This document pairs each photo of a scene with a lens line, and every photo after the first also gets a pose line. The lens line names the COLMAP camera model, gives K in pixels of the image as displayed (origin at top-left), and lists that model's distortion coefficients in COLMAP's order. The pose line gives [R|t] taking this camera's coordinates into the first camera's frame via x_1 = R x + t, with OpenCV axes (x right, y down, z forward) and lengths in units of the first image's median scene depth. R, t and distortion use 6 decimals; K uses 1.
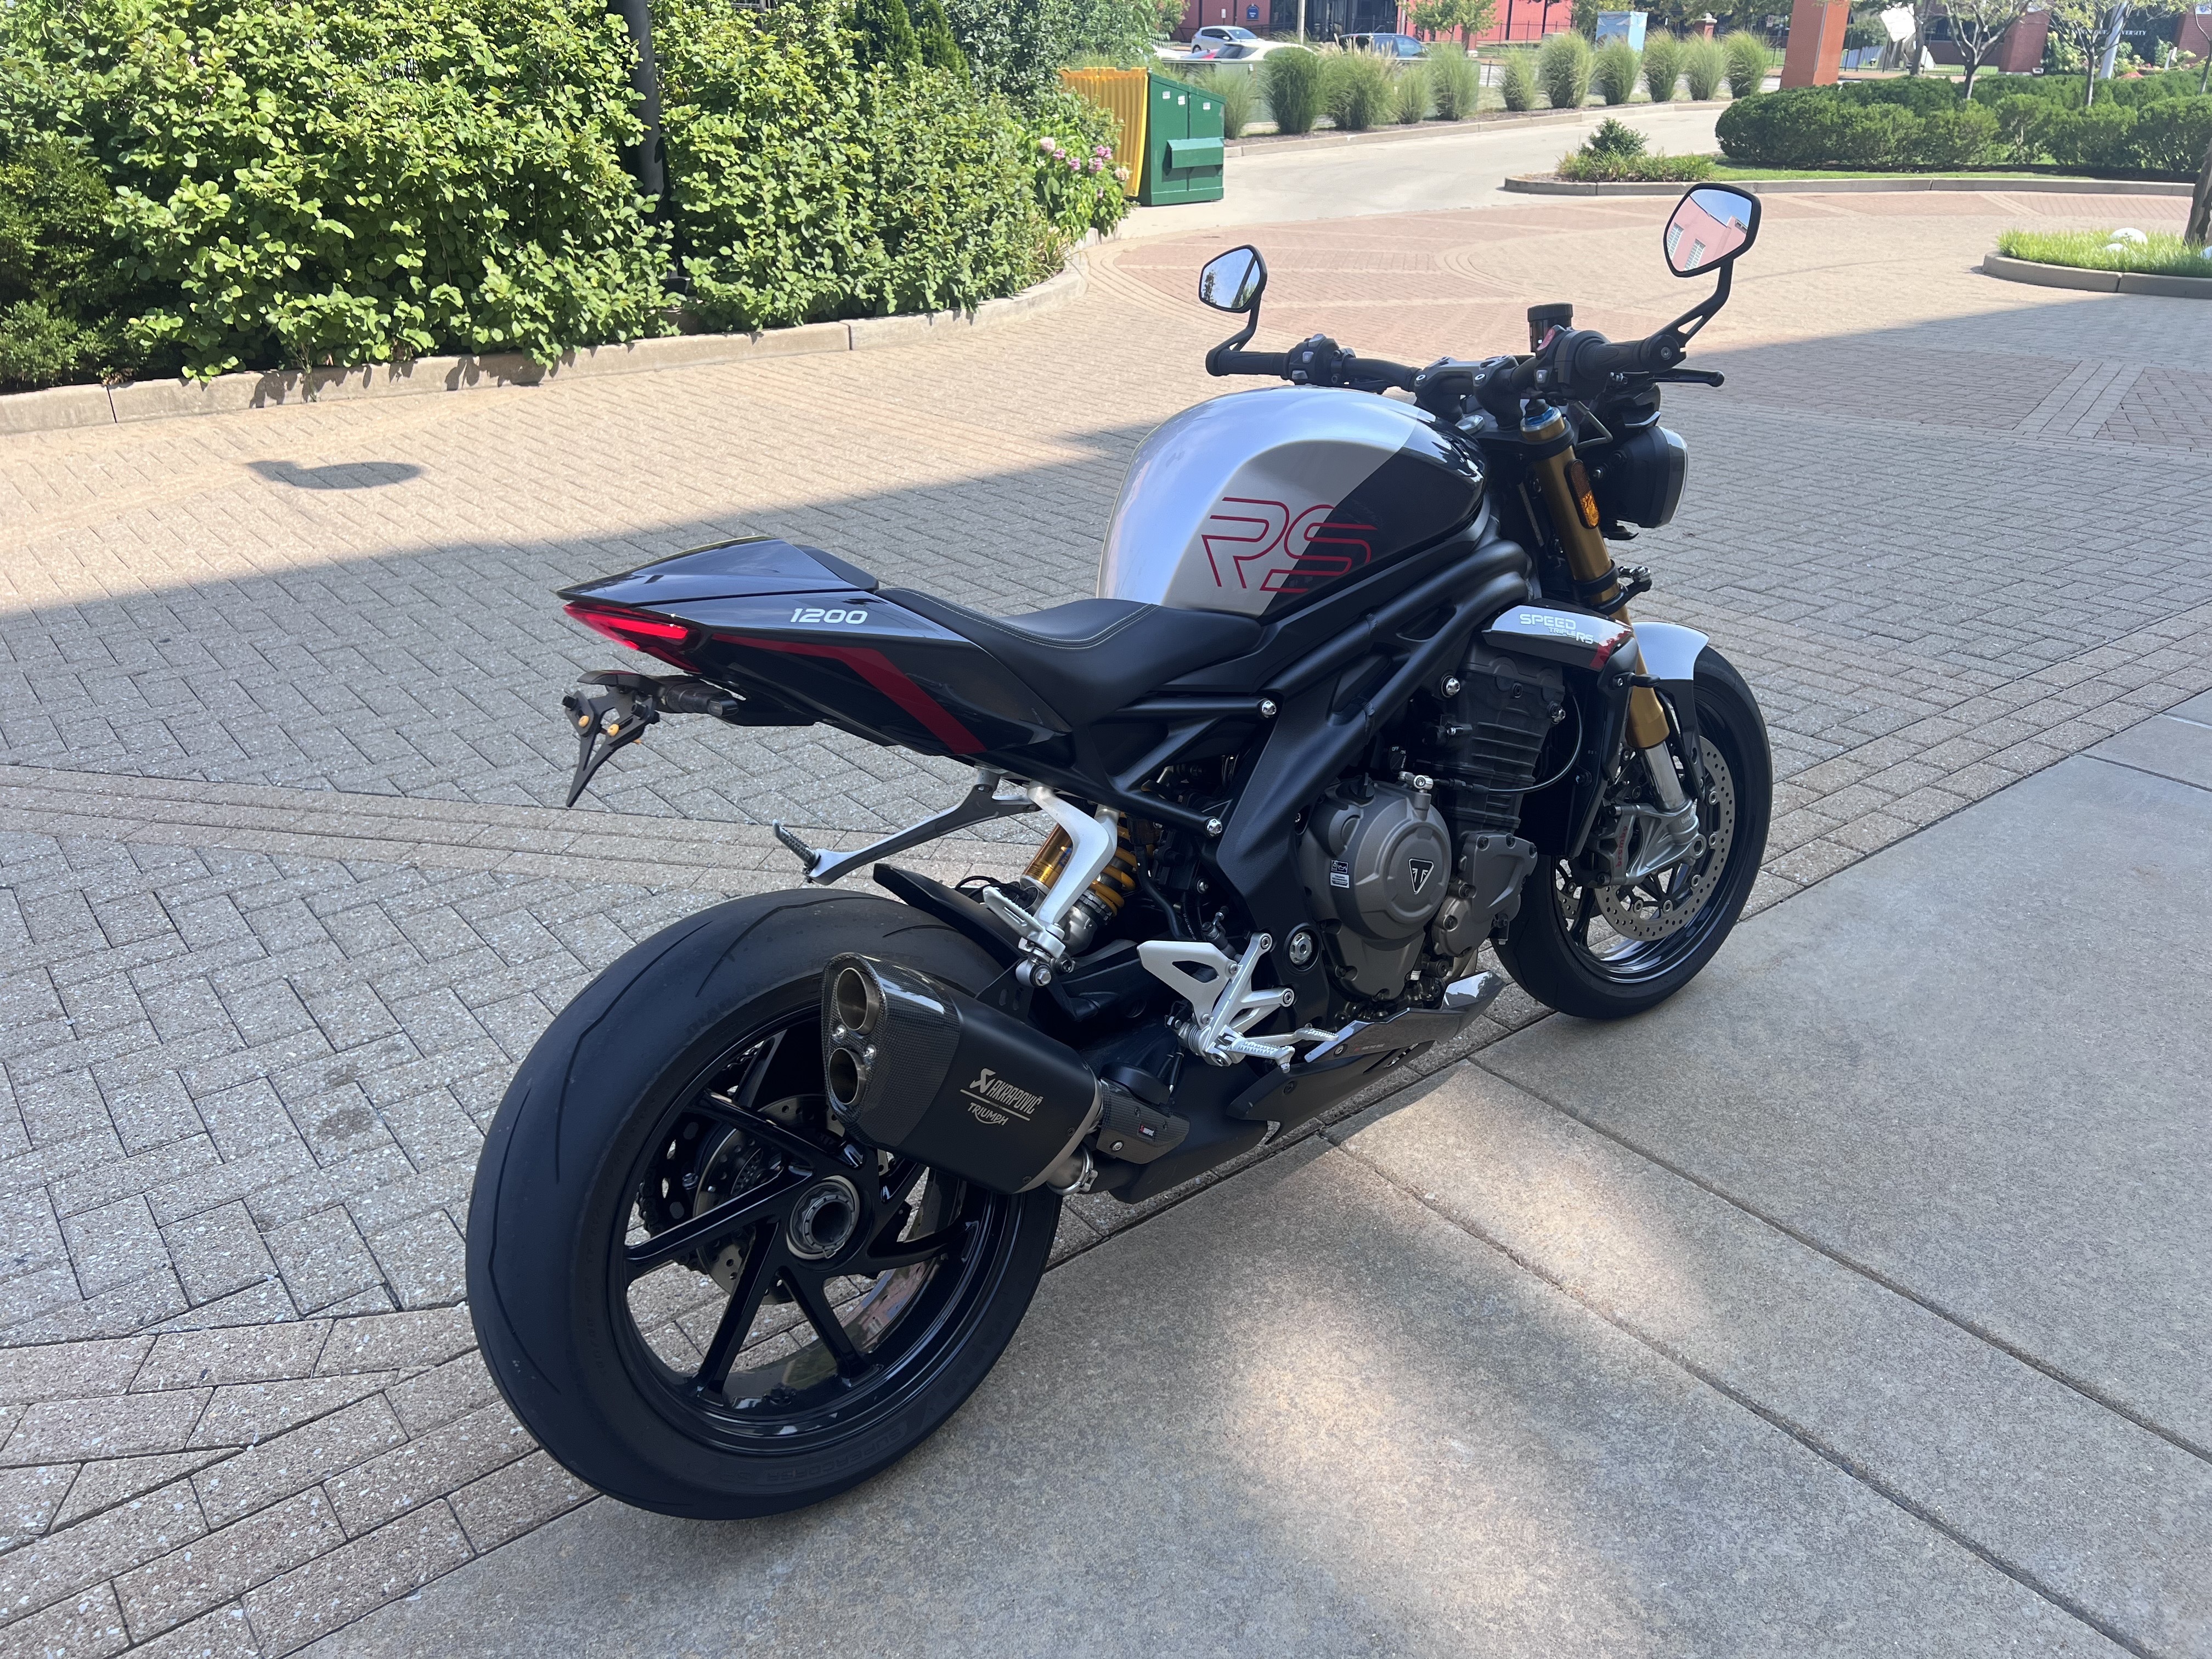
lens RADIAL K [[1653.1, 0, 1122.0], [0, 1653.1, 832.7], [0, 0, 1]] dist [0.034919, -0.044202]
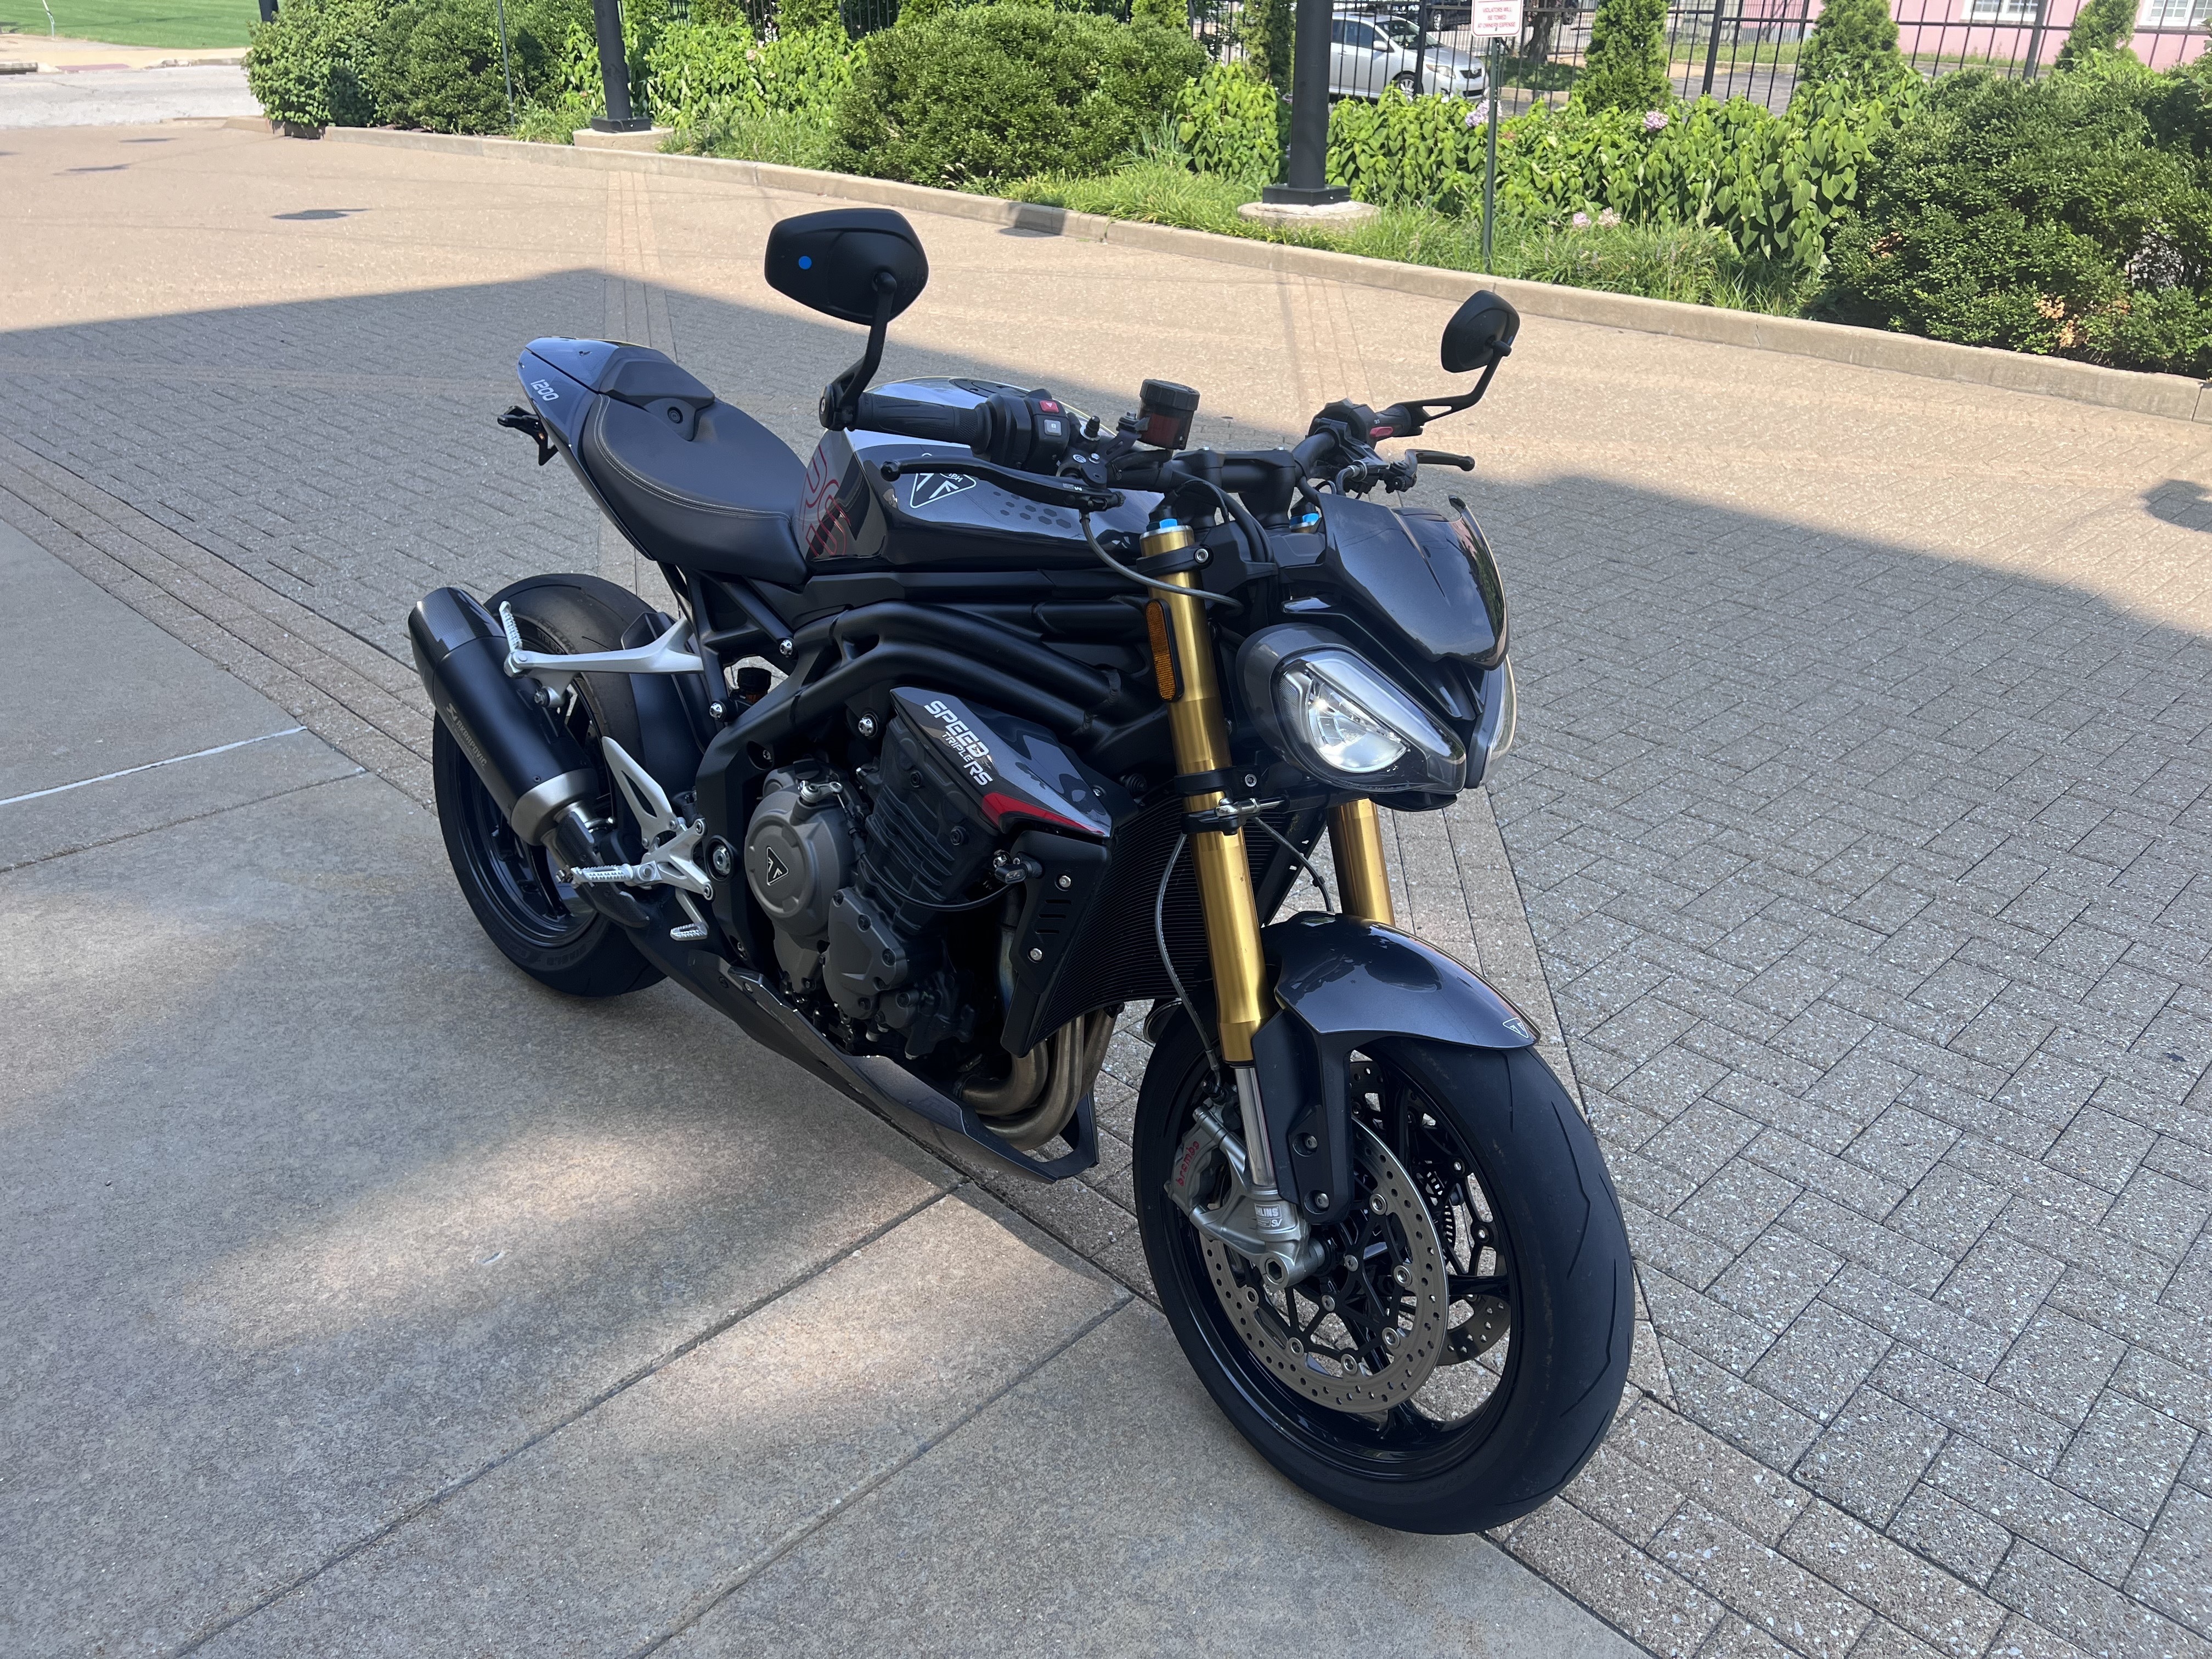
lens RADIAL K [[1645.9, 0, 1141.9], [0, 1645.9, 841.2], [0, 0, 1]] dist [0.032350, -0.029046]
pose [[0.146314, 0.450059, -0.880931, 0.250138], [-0.441687, 0.826543, 0.348912, -0.099989], [0.885158, 0.338045, 0.319720, 0.205753]]
